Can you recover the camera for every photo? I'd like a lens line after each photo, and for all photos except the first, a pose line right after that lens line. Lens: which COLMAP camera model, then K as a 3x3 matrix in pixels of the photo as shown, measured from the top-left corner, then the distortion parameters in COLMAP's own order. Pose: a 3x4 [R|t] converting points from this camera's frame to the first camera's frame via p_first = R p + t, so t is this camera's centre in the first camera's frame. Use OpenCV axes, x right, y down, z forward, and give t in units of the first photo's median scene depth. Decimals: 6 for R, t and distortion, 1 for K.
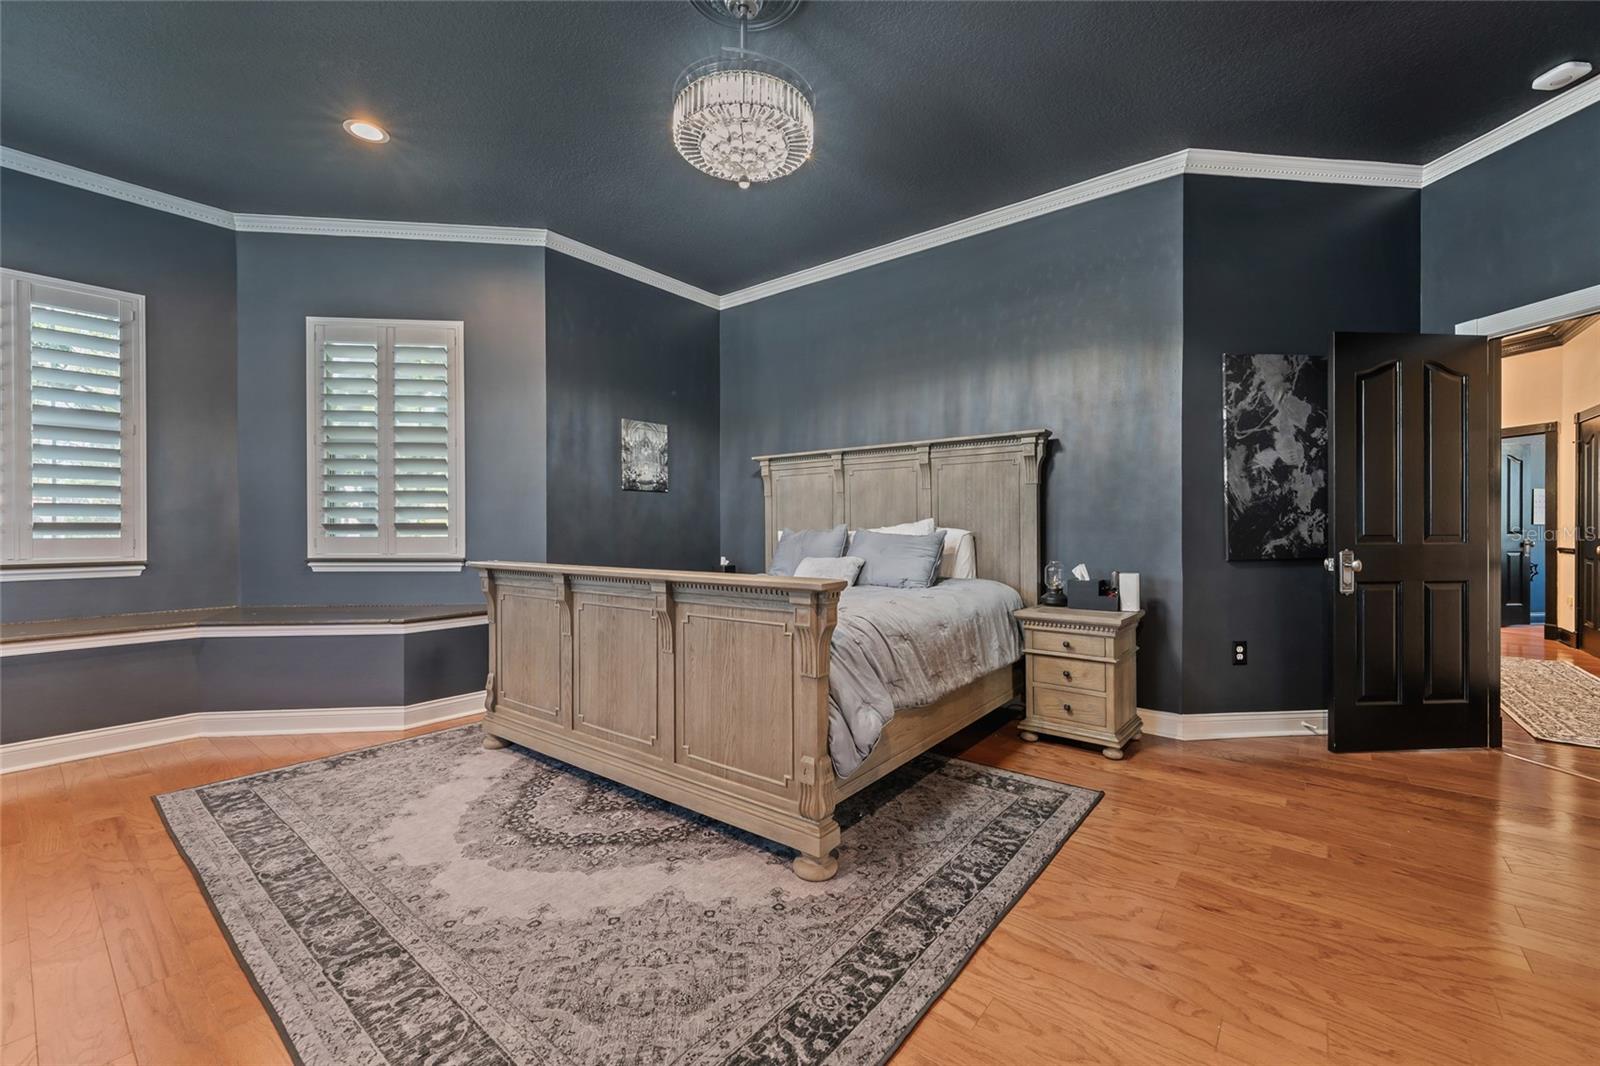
lens RADIAL K [[651.0, 0, 800.0], [0, 651.0, 533.0], [0, 0, 1]] dist [0.000669, 0.000168]
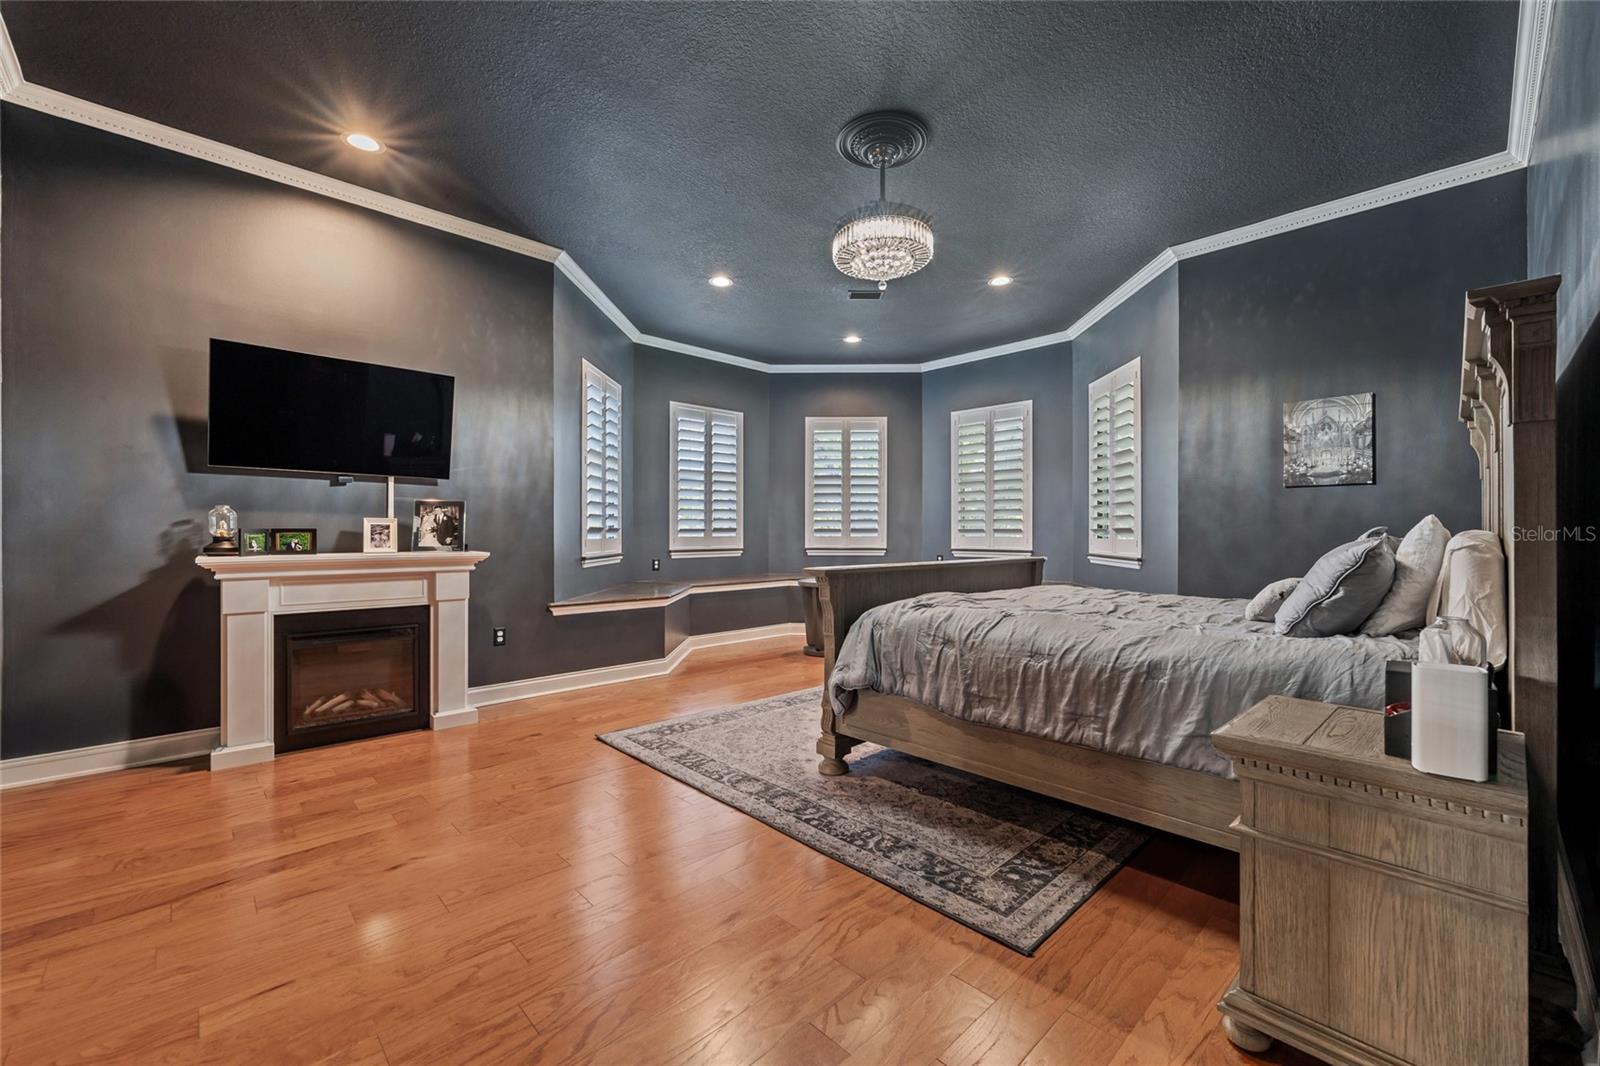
lens RADIAL K [[651.0, 0, 800.0], [0, 651.0, 533.0], [0, 0, 1]] dist [0.000669, 0.000168]
pose [[-0.142021, 0.002703, -0.989860, 1.197781], [-0.013031, 0.999905, 0.004600, -0.006763], [0.989778, 0.013553, -0.141972, 0.930245]]
